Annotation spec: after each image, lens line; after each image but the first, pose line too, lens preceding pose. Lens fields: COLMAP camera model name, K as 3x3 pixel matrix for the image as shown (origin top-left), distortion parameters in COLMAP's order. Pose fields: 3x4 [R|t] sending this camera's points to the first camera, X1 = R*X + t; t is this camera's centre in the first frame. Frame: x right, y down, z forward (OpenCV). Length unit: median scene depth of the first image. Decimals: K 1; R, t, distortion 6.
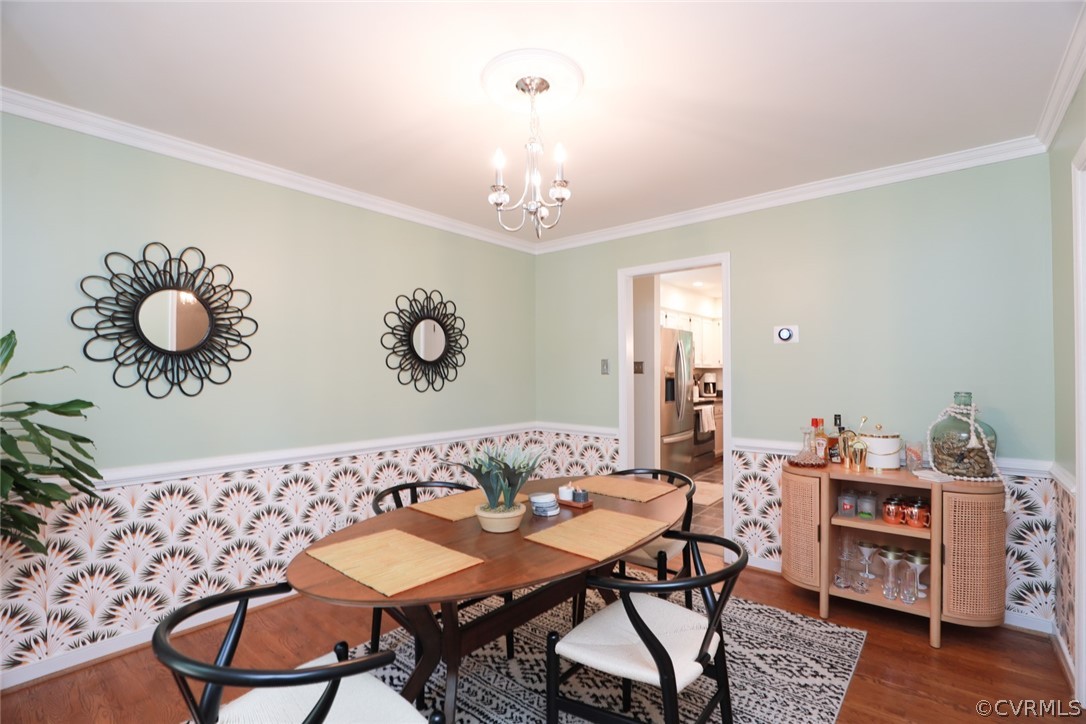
lens RADIAL K [[496.8, 0, 543.0], [0, 496.8, 368.0], [0, 0, 1]] dist [-0.030450, 0.001106]
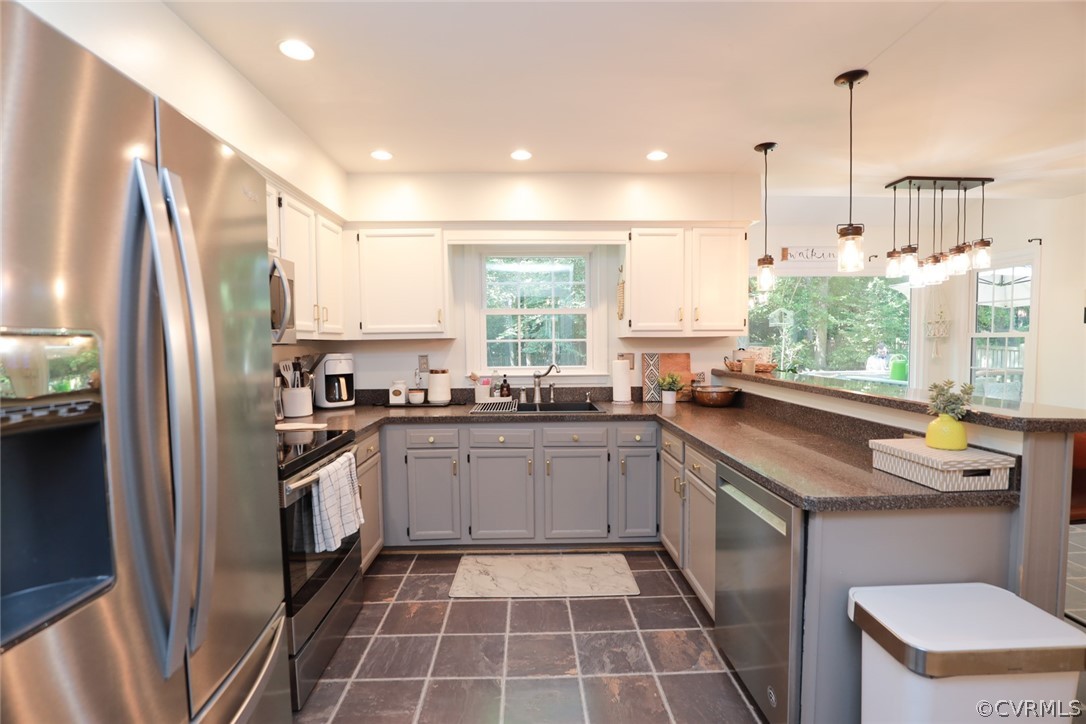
lens RADIAL K [[496.8, 0, 543.0], [0, 496.8, 368.0], [0, 0, 1]] dist [-0.030450, 0.001106]
pose [[0.746721, -0.037787, 0.664064, 0.186647], [0.001198, 0.998460, 0.055468, 0.000433], [-0.665137, -0.040624, 0.745616, 0.568755]]
